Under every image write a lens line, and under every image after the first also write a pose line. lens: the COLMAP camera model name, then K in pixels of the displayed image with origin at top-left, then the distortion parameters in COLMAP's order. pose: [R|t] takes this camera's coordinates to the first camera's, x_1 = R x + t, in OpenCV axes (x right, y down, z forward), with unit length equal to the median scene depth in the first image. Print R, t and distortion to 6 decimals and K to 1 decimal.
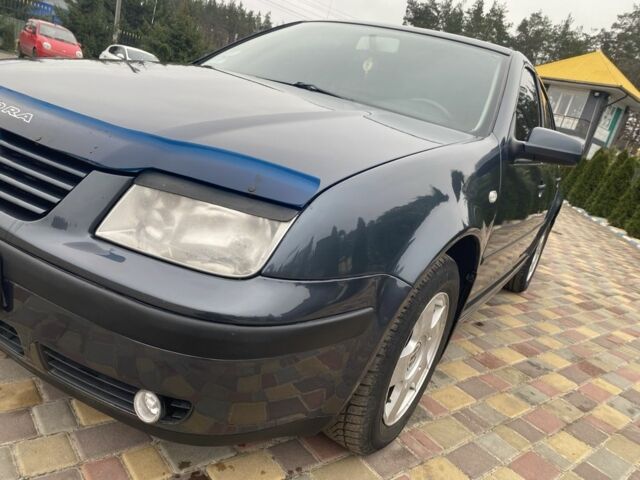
lens RADIAL K [[494.0, 0, 320.0], [0, 494.0, 240.0], [0, 0, 1]] dist [0.010046, 0.000036]
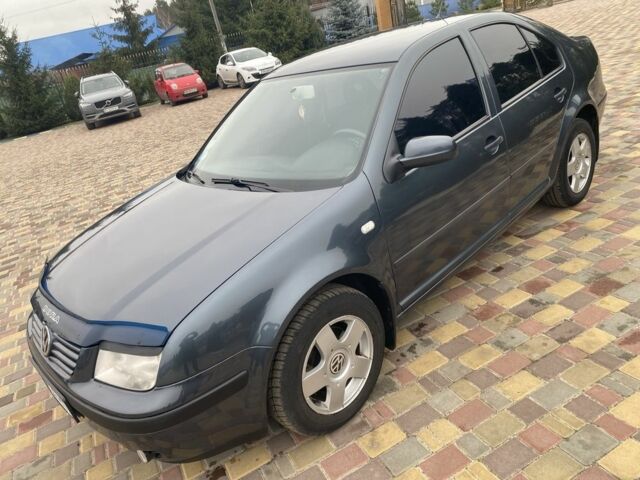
lens RADIAL K [[491.1, 0, 315.9], [0, 491.1, 252.1], [0, 0, 1]] dist [0.008556, 0.001480]
pose [[0.867873, -0.301626, -0.394737, 0.528201], [0.363738, 0.927009, 0.091373, -0.142001], [0.338364, -0.222881, 0.914239, -0.154405]]
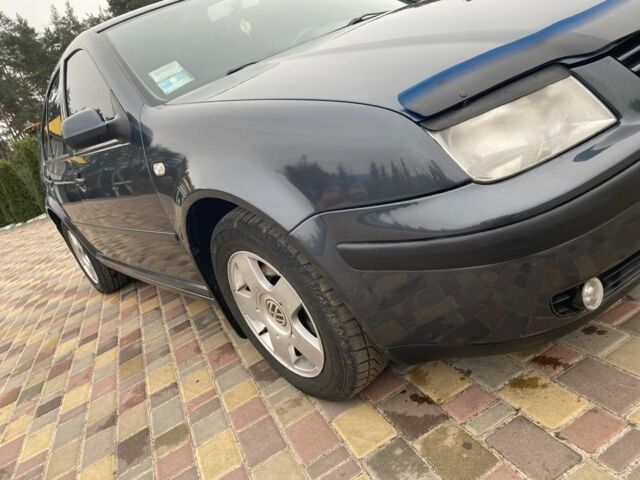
lens RADIAL K [[482.7, 0, 321.1], [0, 482.7, 257.5], [0, 0, 1]] dist [0.021693, 0.001396]
pose [[0.181059, -0.643991, 0.743299, -0.913895], [0.626317, 0.658214, 0.417710, -0.381391], [-0.758251, 0.389911, 0.522518, 0.612892]]
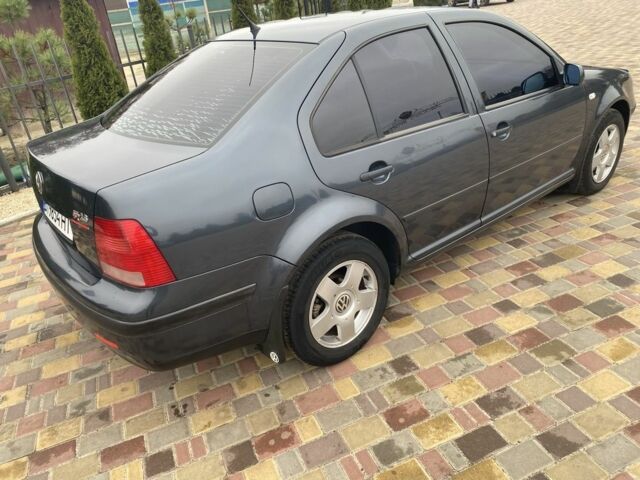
lens RADIAL K [[483.9, 0, 320.0], [0, 483.9, 240.0], [0, 0, 1]] dist [0.016790, 0.003403]
pose [[-0.943729, -0.263728, 0.199556, 0.004960], [-0.044606, 0.699389, 0.713348, -1.012712], [-0.327697, 0.664306, -0.671798, 2.625773]]
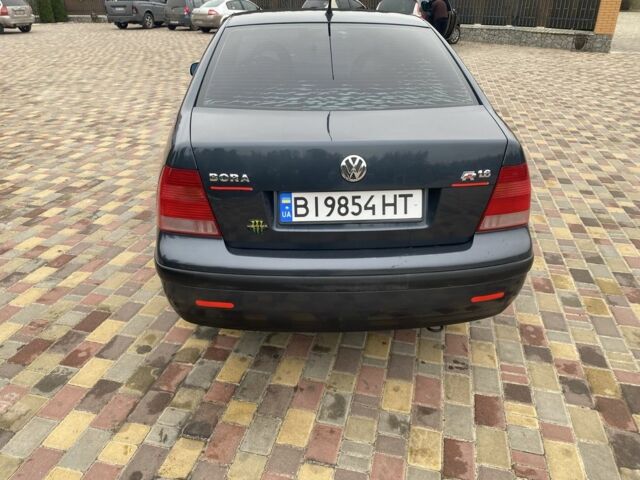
lens RADIAL K [[481.6, 0, 311.3], [0, 481.6, 243.3], [0, 0, 1]] dist [0.015932, 0.001266]
pose [[-0.792615, 0.032606, -0.608850, 1.218352], [-0.341101, 0.803975, 0.487108, -0.654486], [0.505383, 0.593768, -0.626121, 2.611403]]
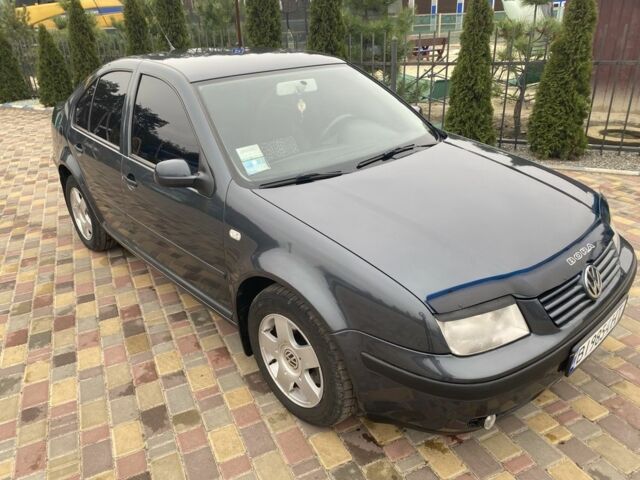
lens RADIAL K [[478.6, 0, 320.7], [0, 478.6, 263.1], [0, 0, 1]] dist [0.024376, 0.000407]
pose [[0.239284, -0.645154, 0.725617, -1.037302], [0.338242, 0.755902, 0.560540, -0.747576], [-0.910129, 0.111306, 0.399093, 0.577353]]
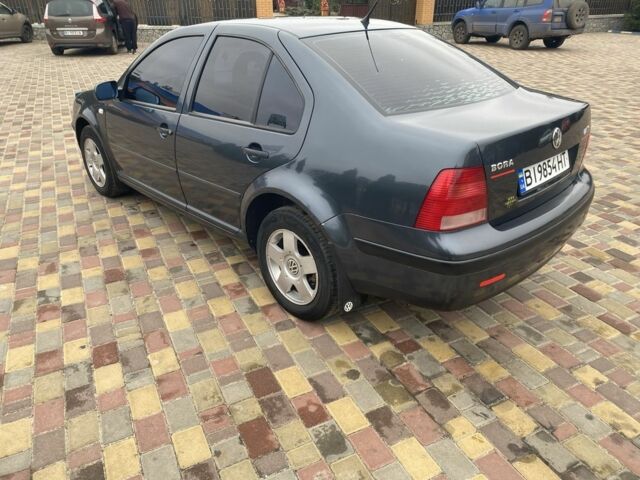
lens RADIAL K [[481.6, 0, 311.3], [0, 481.6, 243.3], [0, 0, 1]] dist [0.015932, 0.001266]
pose [[-0.248793, 0.202368, -0.947180, 1.797027], [-0.303087, 0.912548, 0.274580, -0.333684], [0.919913, 0.355391, -0.165701, 1.894733]]
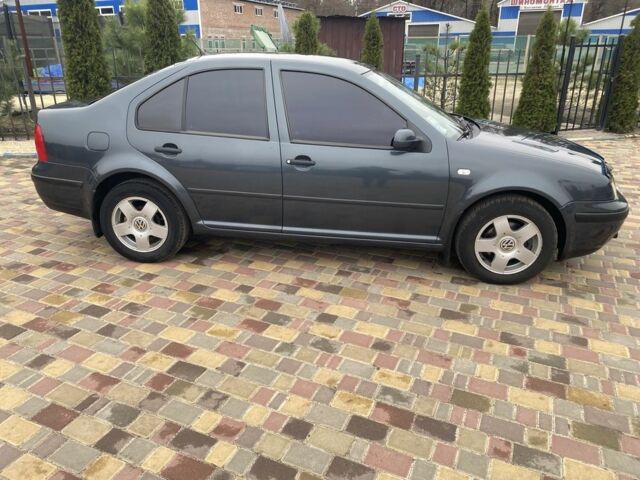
lens RADIAL K [[479.8, 0, 320.0], [0, 479.8, 240.0], [0, 0, 1]] dist [0.024814, -0.002881]
pose [[-0.417918, -0.551696, 0.721786, -1.294930], [0.122155, 0.753155, 0.646402, -1.122440], [-0.900235, 0.358313, -0.247365, 1.905988]]
